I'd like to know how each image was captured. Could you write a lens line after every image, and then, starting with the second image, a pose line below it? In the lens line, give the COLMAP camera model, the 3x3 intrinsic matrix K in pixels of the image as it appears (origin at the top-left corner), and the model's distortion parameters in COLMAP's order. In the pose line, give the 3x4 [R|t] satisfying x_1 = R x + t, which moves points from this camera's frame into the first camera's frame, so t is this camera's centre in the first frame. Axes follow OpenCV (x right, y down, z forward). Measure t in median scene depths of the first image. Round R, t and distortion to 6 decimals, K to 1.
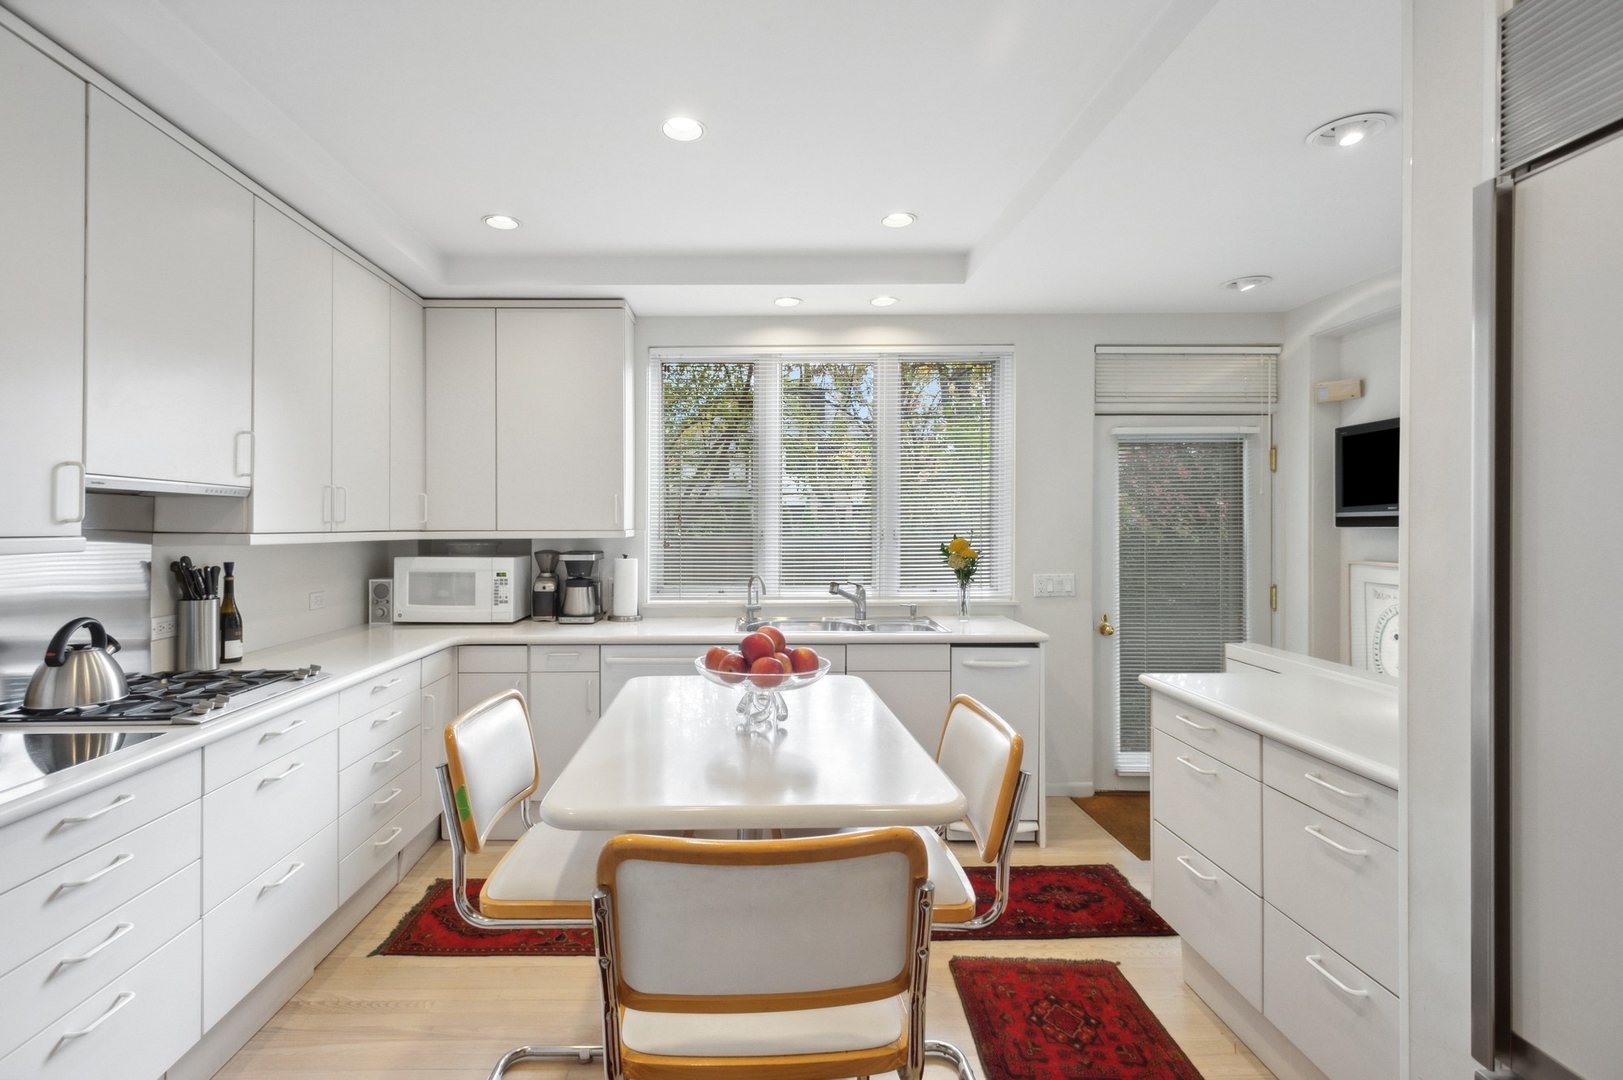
lens RADIAL K [[792.5, 0, 811.0], [0, 792.5, 519.4], [0, 0, 1]] dist [-0.000444, 0.000016]
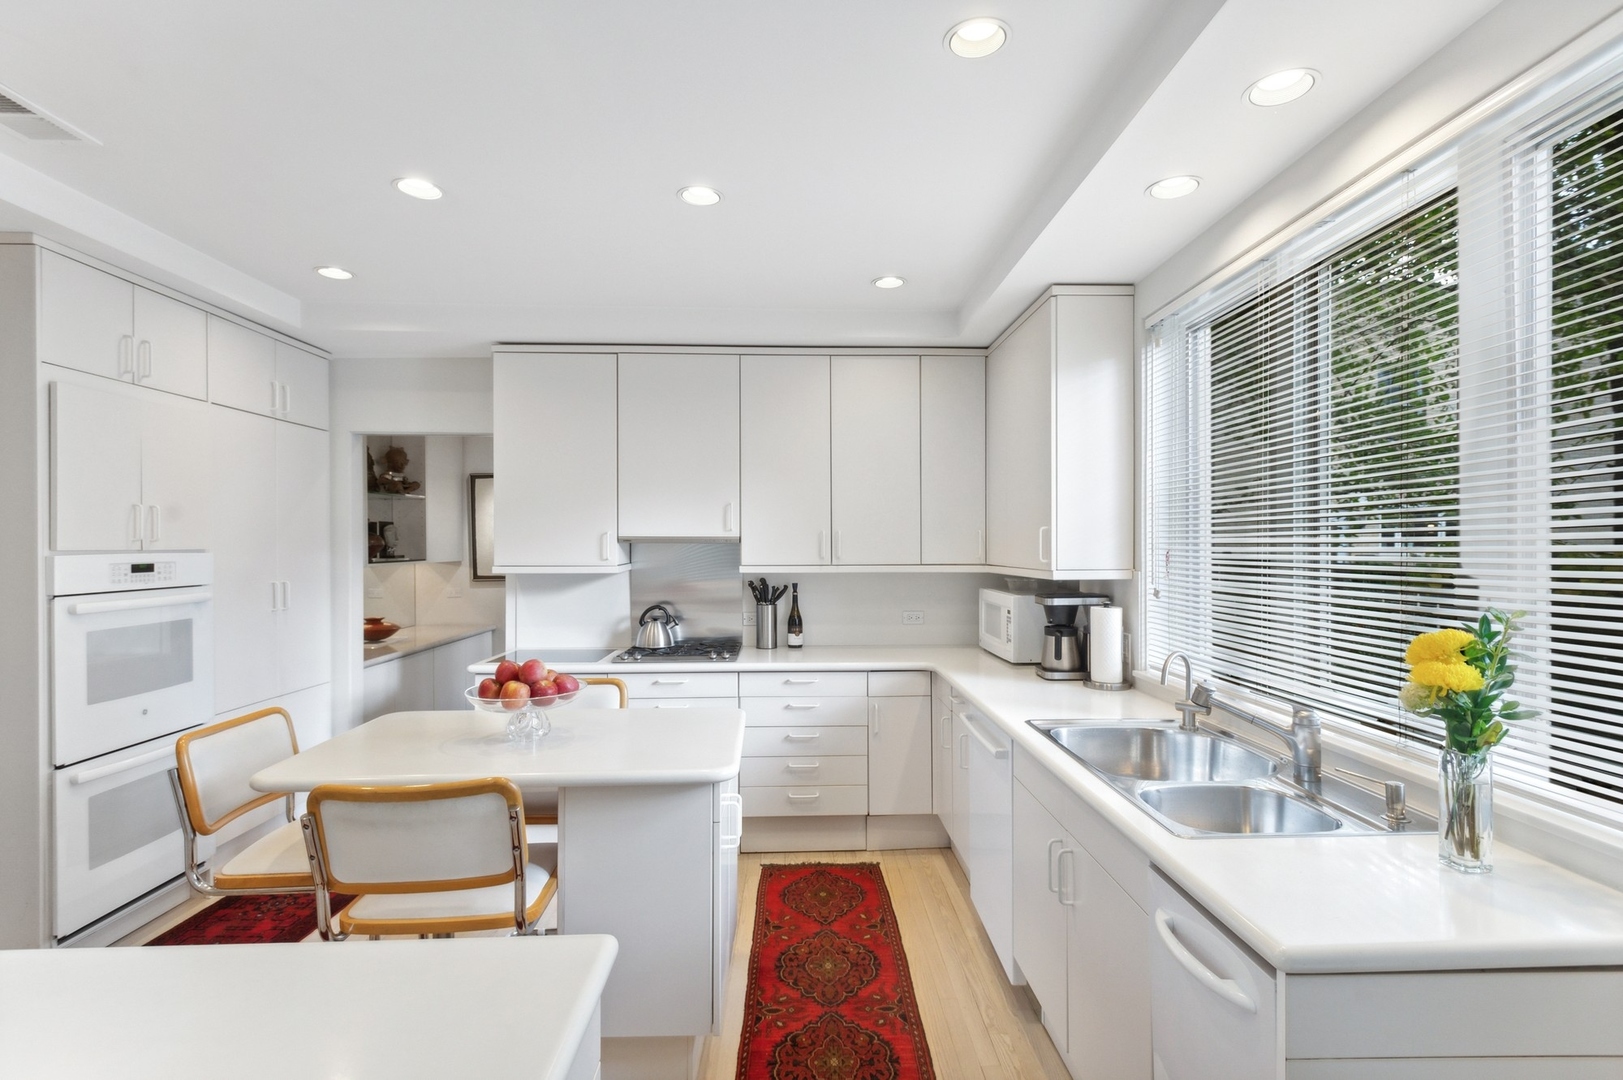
lens RADIAL K [[819.5, 0, 811.5], [0, 819.5, 540.0], [0, 0, 1]] dist [-0.000925, -0.000036]
pose [[-0.039850, -0.002048, -0.999204, 0.837971], [0.008968, 0.999957, -0.002407, -0.024825], [0.999165, -0.009057, -0.039830, 1.070570]]
